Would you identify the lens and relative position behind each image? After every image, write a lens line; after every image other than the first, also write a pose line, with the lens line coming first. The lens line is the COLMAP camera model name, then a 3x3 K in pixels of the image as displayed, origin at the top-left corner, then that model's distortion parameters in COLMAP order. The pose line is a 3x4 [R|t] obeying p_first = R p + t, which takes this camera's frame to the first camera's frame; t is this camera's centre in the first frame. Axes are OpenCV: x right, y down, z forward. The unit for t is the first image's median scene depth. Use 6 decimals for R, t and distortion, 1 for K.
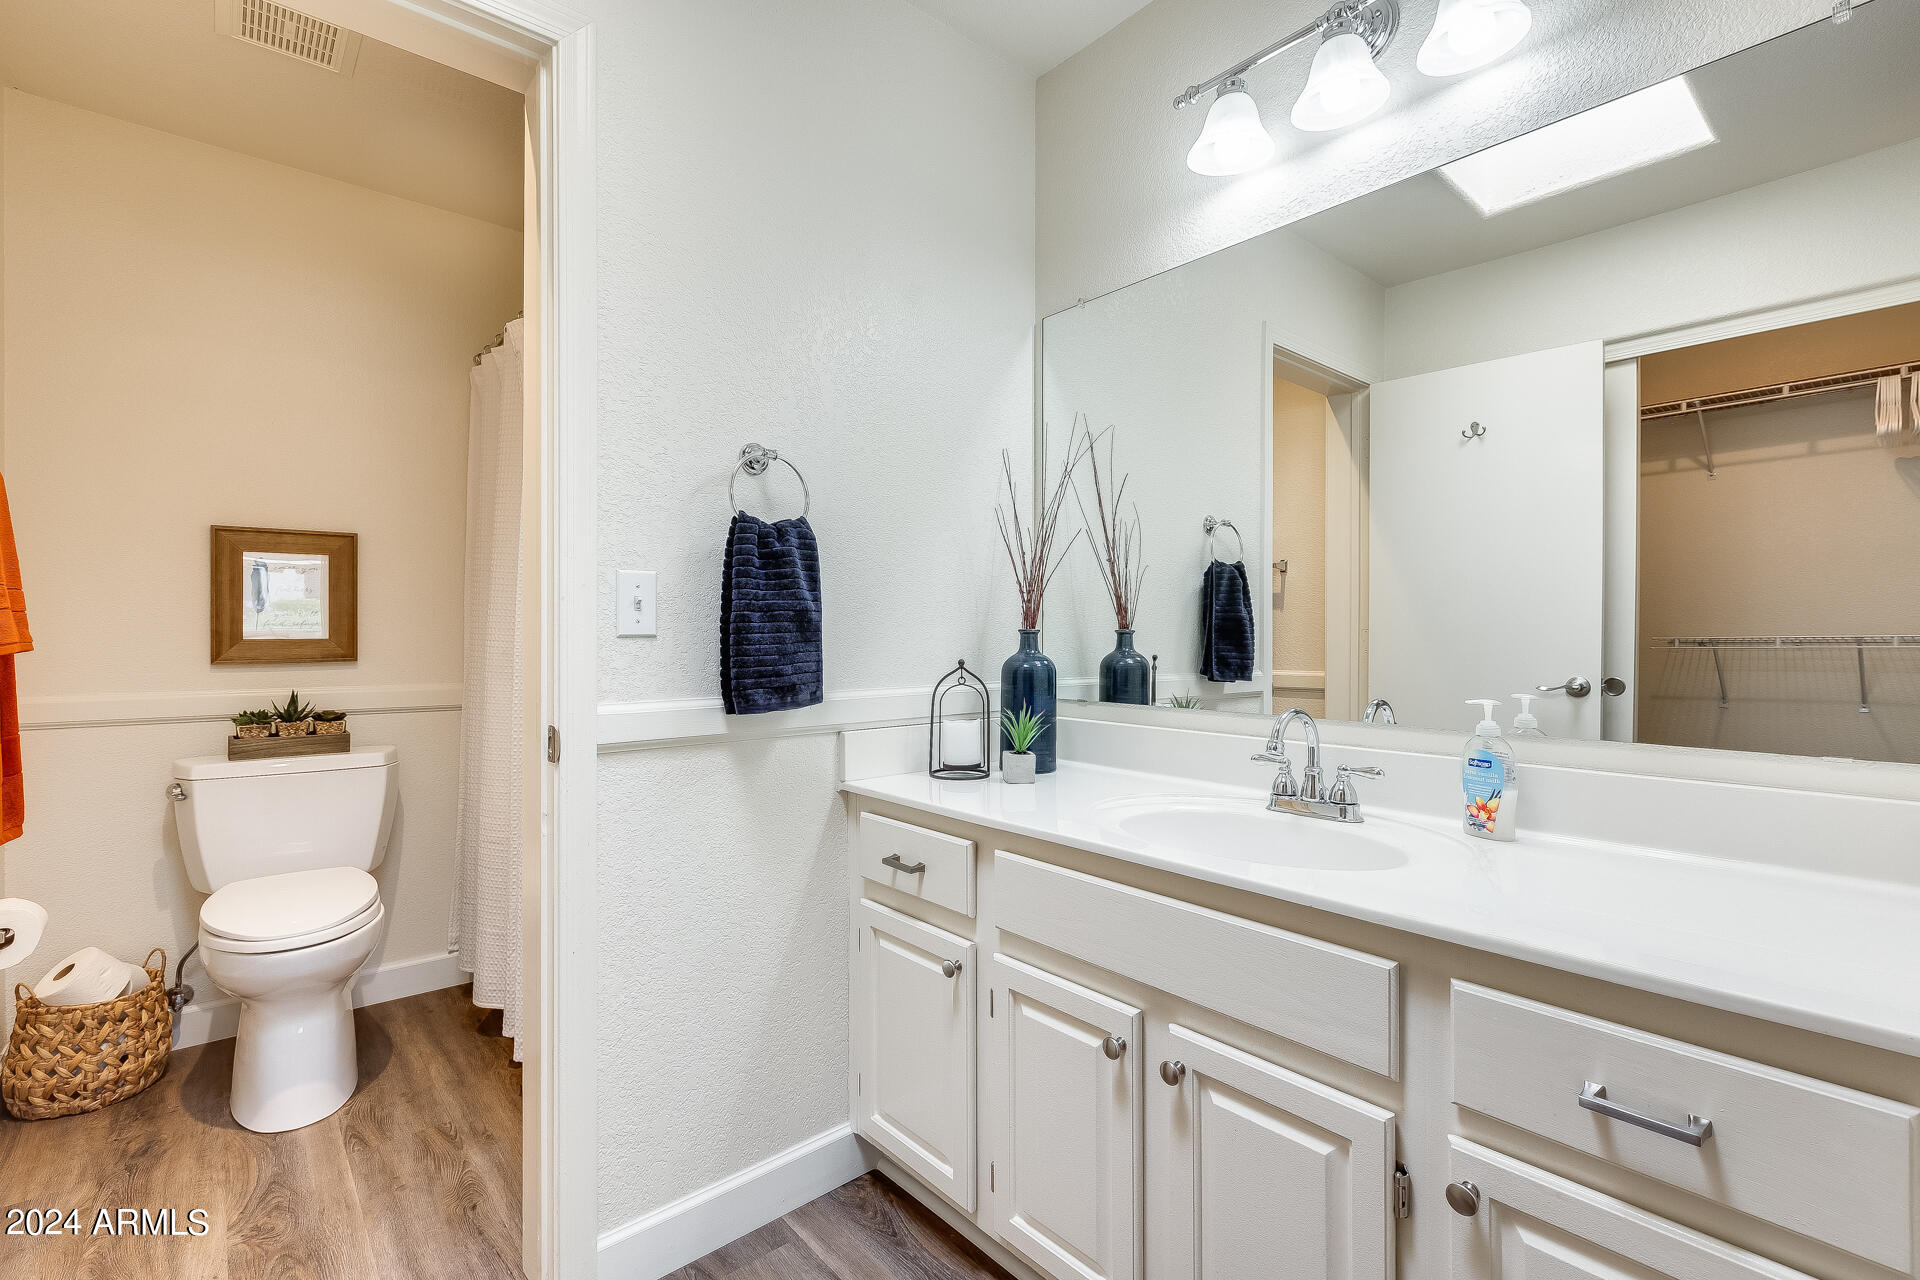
lens RADIAL K [[875.3, 0, 949.6], [0, 875.3, 632.1], [0, 0, 1]] dist [0.001634, -0.000774]
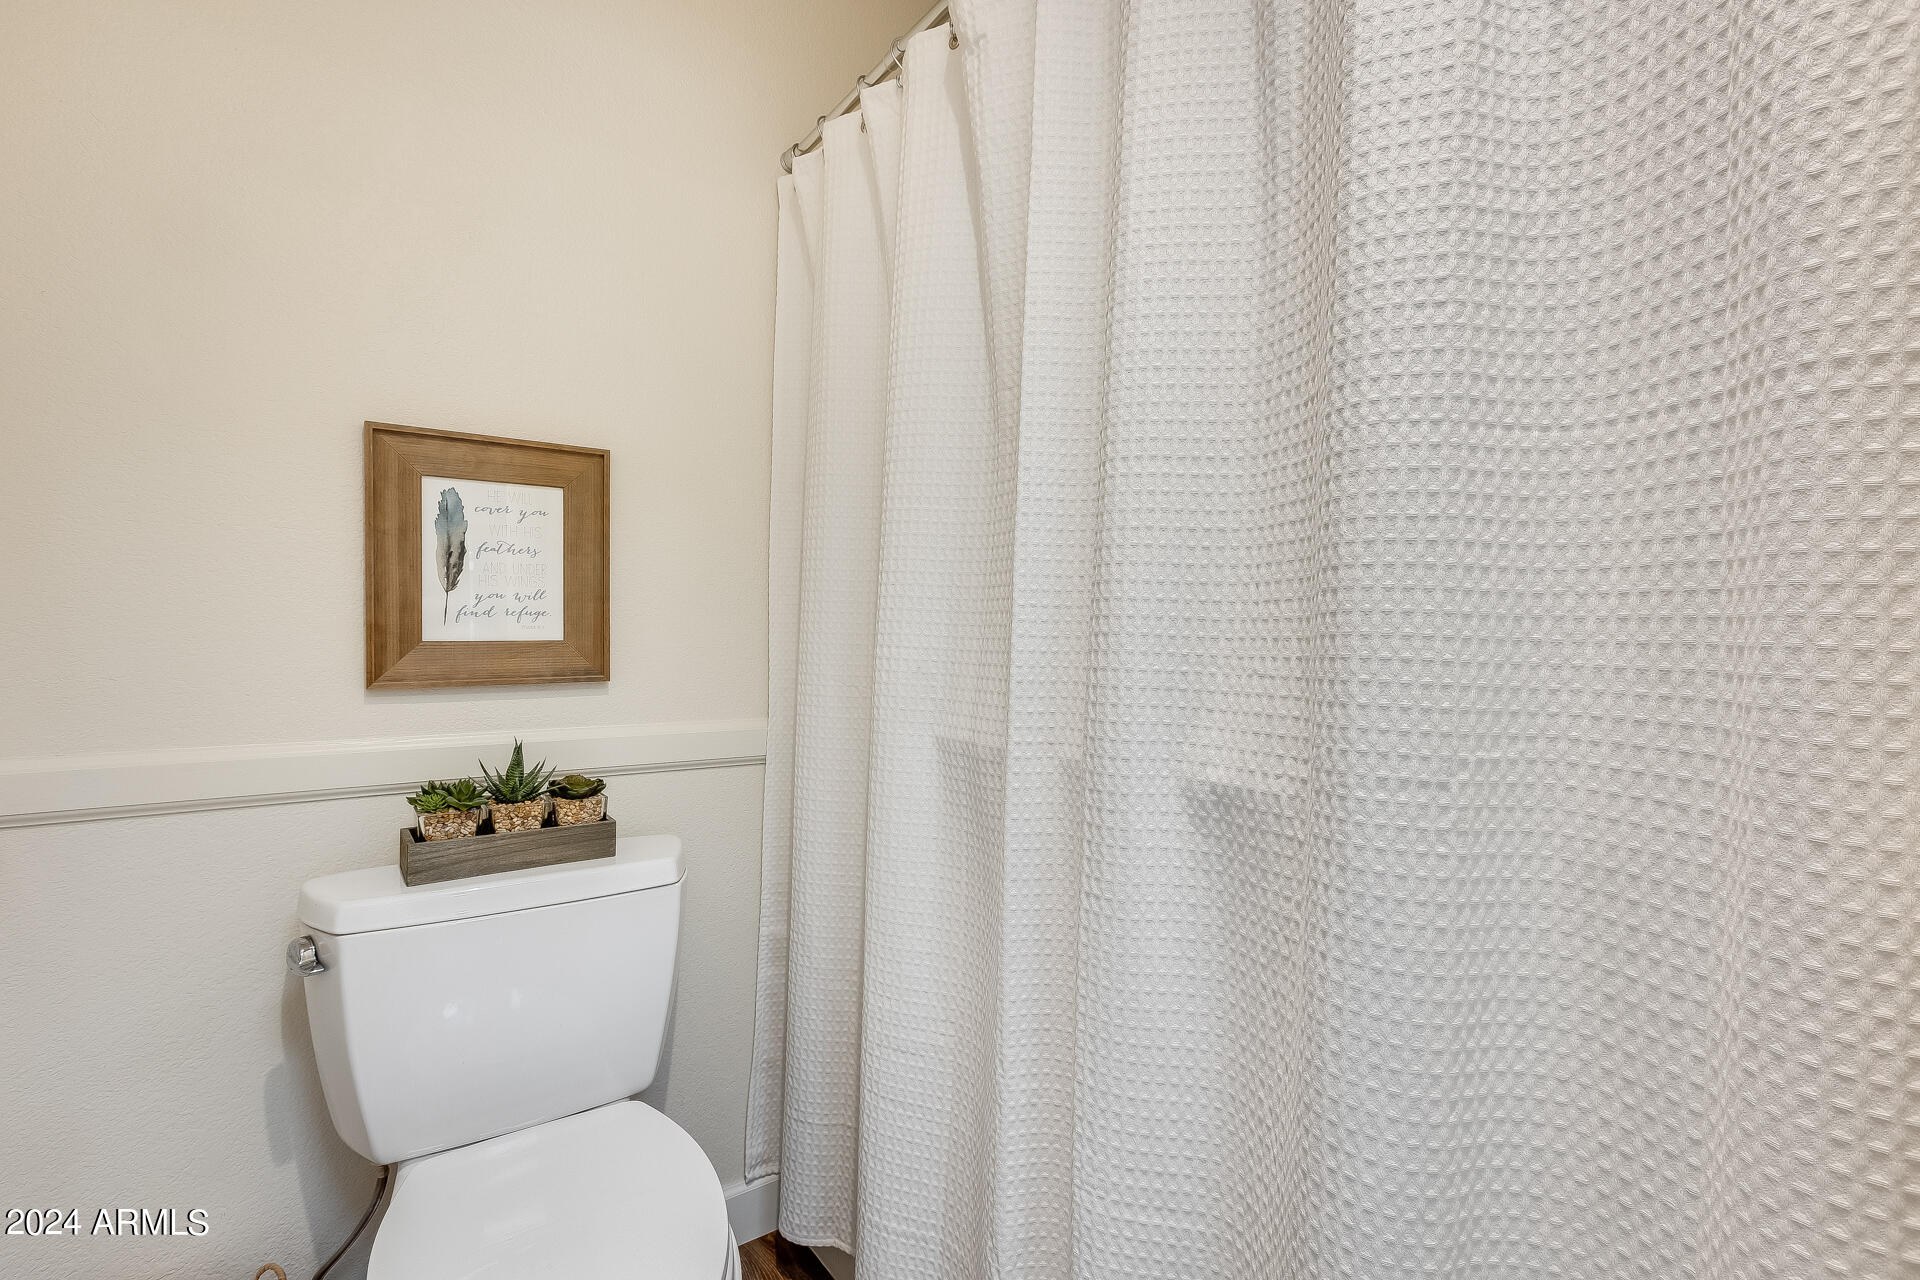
lens RADIAL K [[875.3, 0, 967.7], [0, 875.3, 644.1], [0, 0, 1]] dist [0.001634, -0.000774]
pose [[0.997538, 0.002915, -0.070065, -0.442552], [-0.002159, 0.999939, 0.010863, 0.003518], [0.070093, -0.010685, 0.997483, 0.497041]]
